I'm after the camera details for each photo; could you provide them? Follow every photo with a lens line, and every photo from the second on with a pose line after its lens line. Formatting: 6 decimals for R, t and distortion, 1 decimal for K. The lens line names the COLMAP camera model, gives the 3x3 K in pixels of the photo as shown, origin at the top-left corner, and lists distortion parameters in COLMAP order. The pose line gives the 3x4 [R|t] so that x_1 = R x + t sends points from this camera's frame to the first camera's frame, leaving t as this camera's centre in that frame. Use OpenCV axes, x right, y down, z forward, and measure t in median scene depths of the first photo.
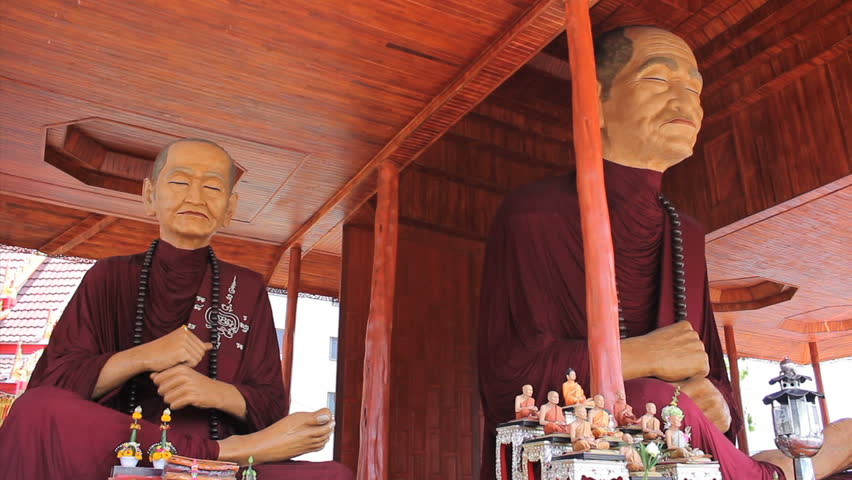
lens RADIAL K [[729.8, 0, 423.0], [0, 729.8, 247.7], [0, 0, 1]] dist [-0.138403, 0.099521]
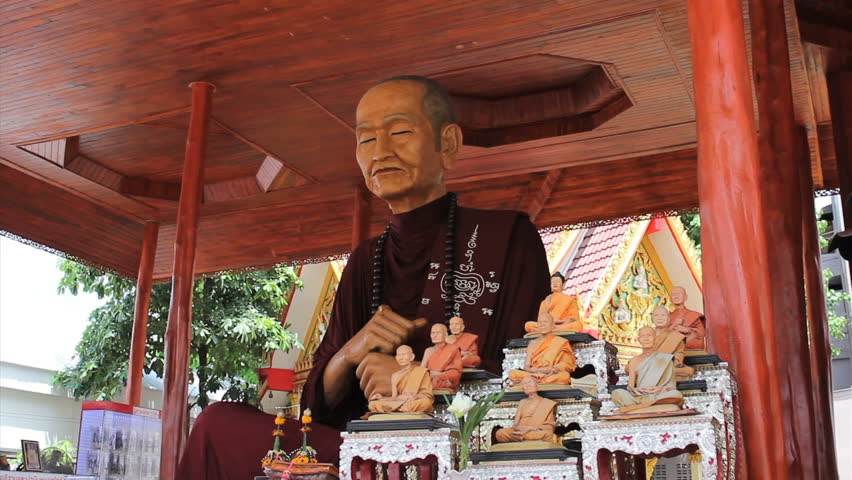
lens RADIAL K [[975.6, 0, 426.9], [0, 975.6, 240.7], [0, 0, 1]] dist [-0.054224, 0.000000]
pose [[0.598895, -0.235587, -0.765391, 0.376473], [0.288742, 0.954988, -0.068013, 0.081931], [0.746962, -0.180268, 0.639962, 0.203471]]
